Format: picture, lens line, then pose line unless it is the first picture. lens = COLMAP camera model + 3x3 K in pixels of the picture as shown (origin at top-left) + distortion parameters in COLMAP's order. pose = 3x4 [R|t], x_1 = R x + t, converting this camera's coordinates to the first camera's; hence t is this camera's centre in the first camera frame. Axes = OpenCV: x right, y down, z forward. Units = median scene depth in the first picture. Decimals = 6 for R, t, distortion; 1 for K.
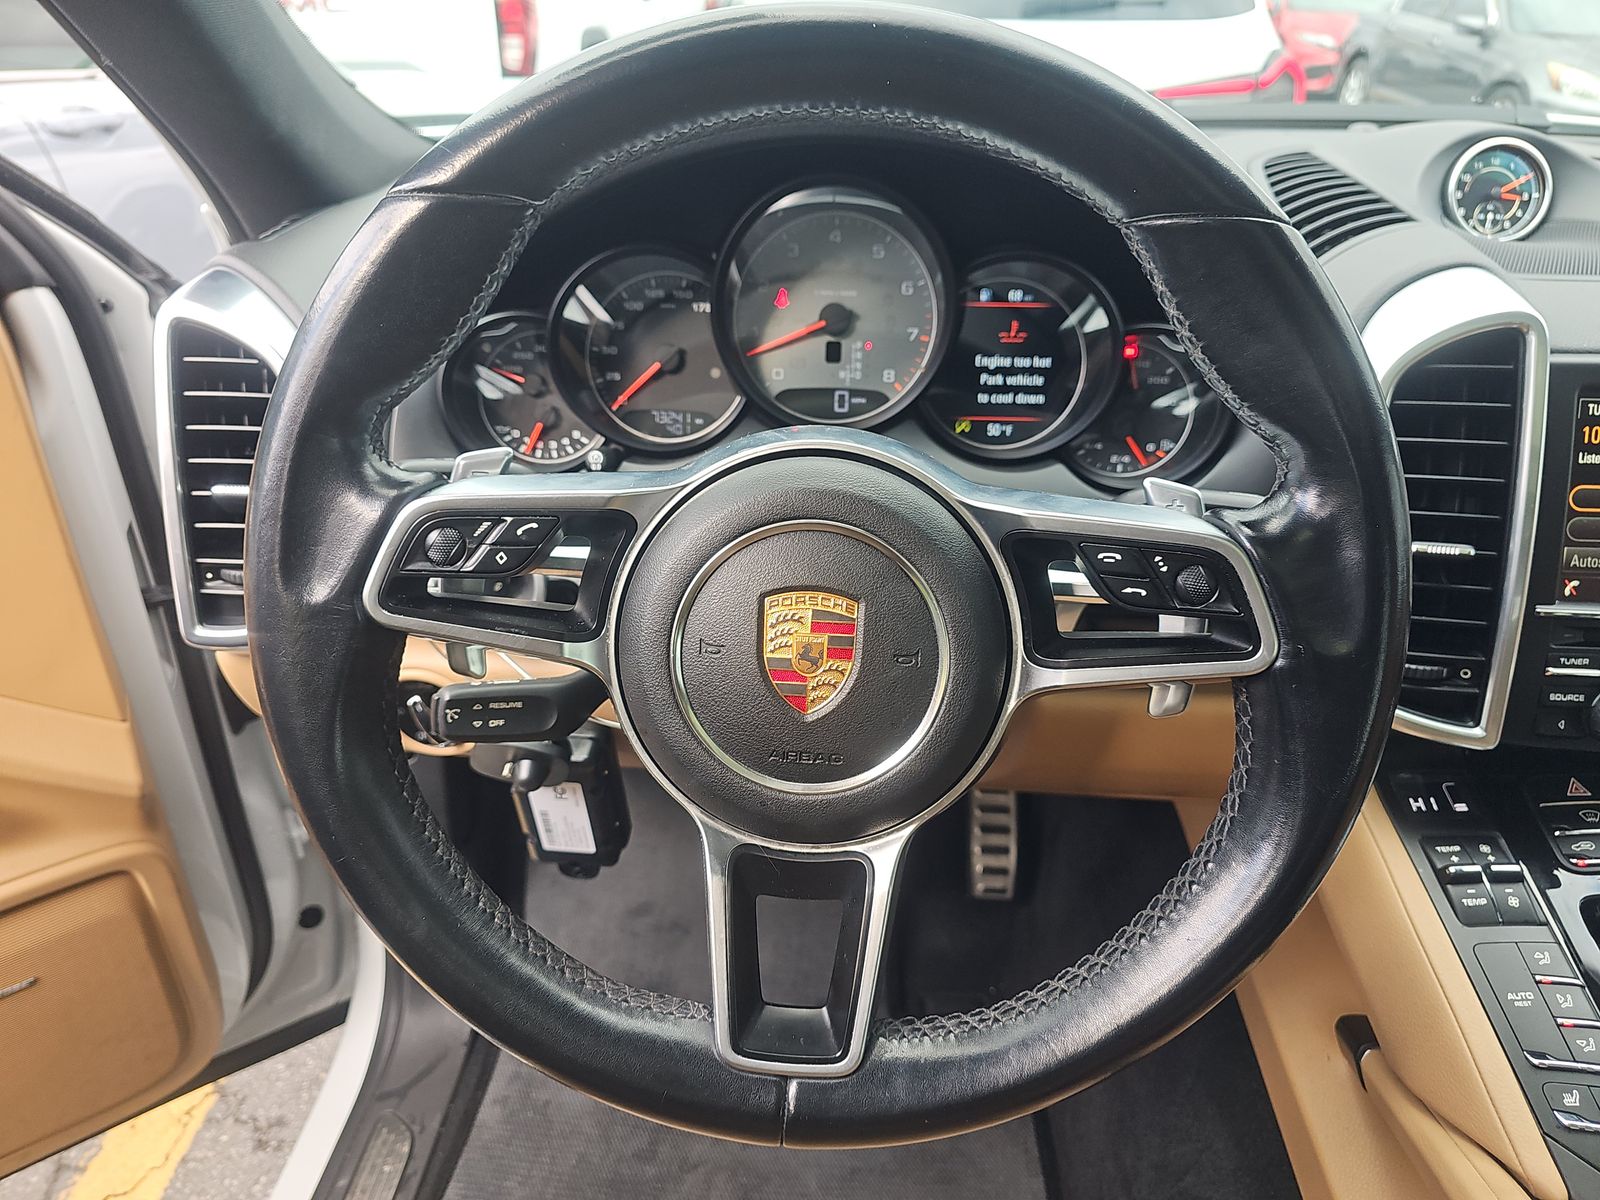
lens RADIAL K [[1061.8, 0, 782.9], [0, 1061.8, 596.6], [0, 0, 1]] dist [0.006692, -0.022707]
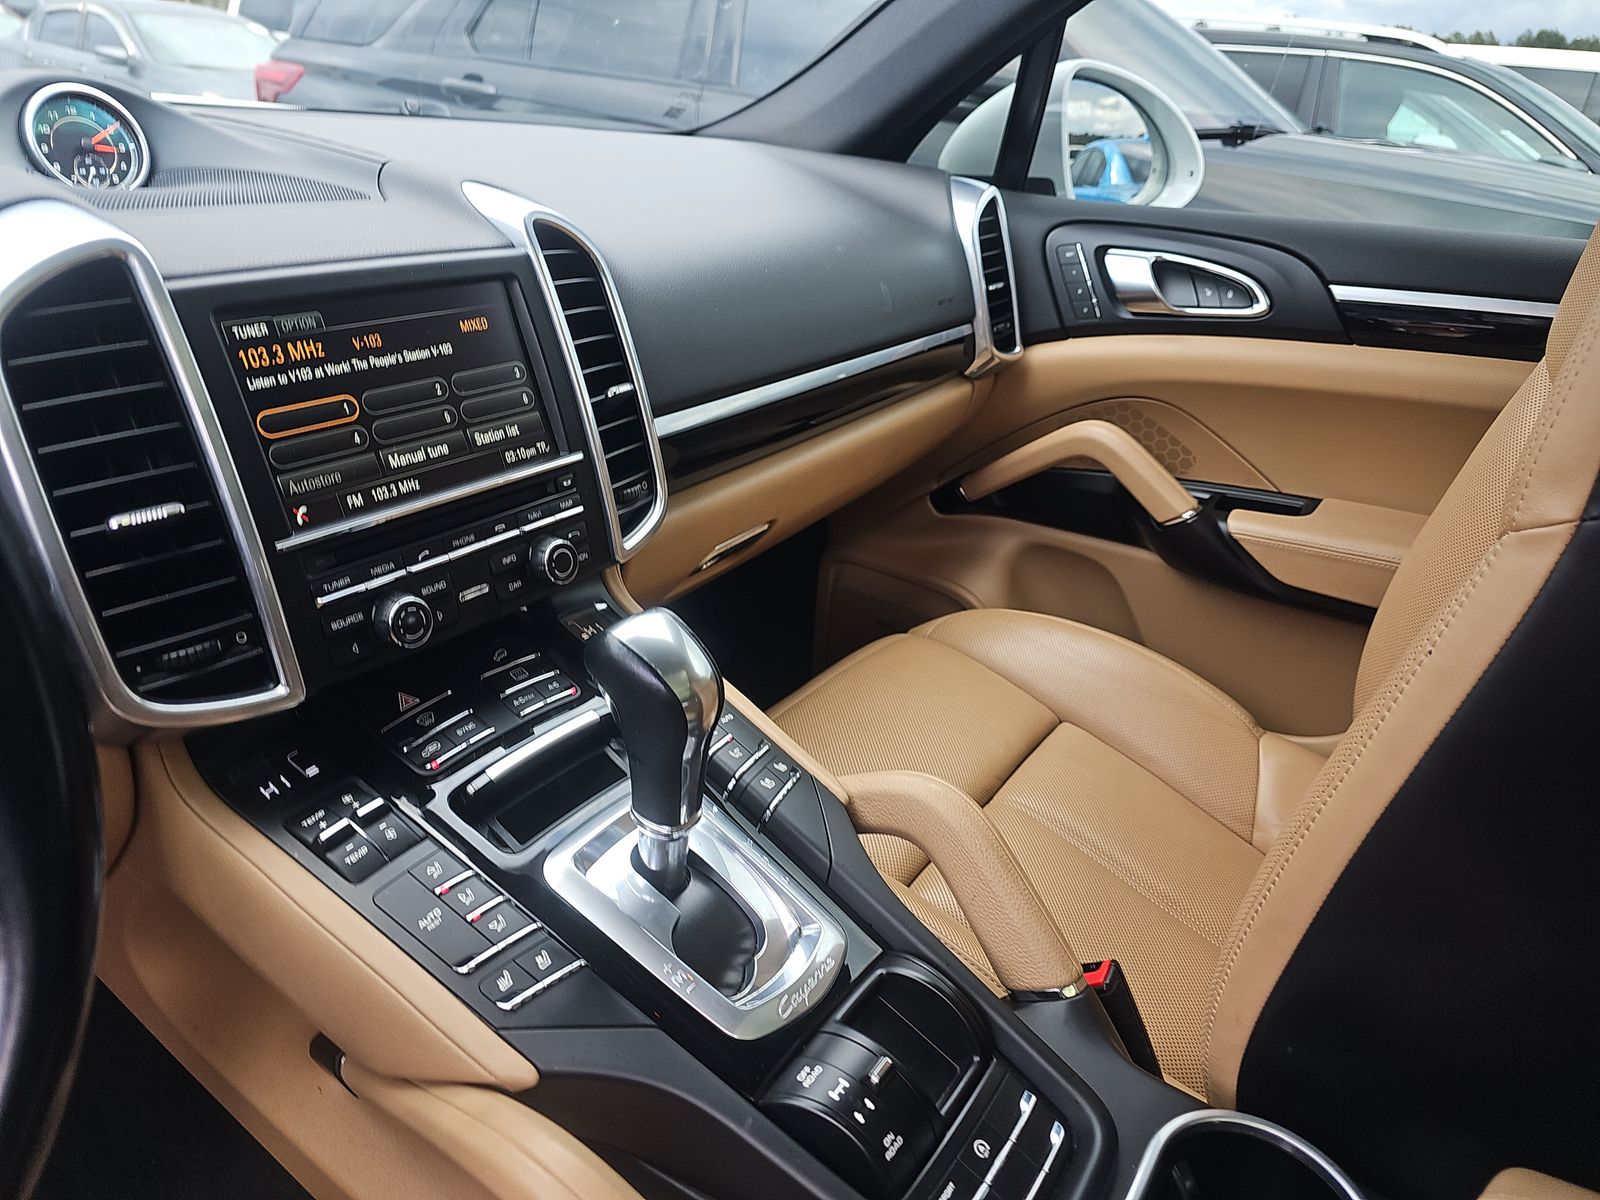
lens RADIAL K [[1061.8, 0, 782.9], [0, 1061.8, 596.6], [0, 0, 1]] dist [0.006692, -0.022707]
pose [[0.517387, -0.337674, 0.786312, 0.197607], [0.362433, 0.918843, 0.156110, 0.071467], [-0.775212, 0.204216, 0.597781, 0.103630]]
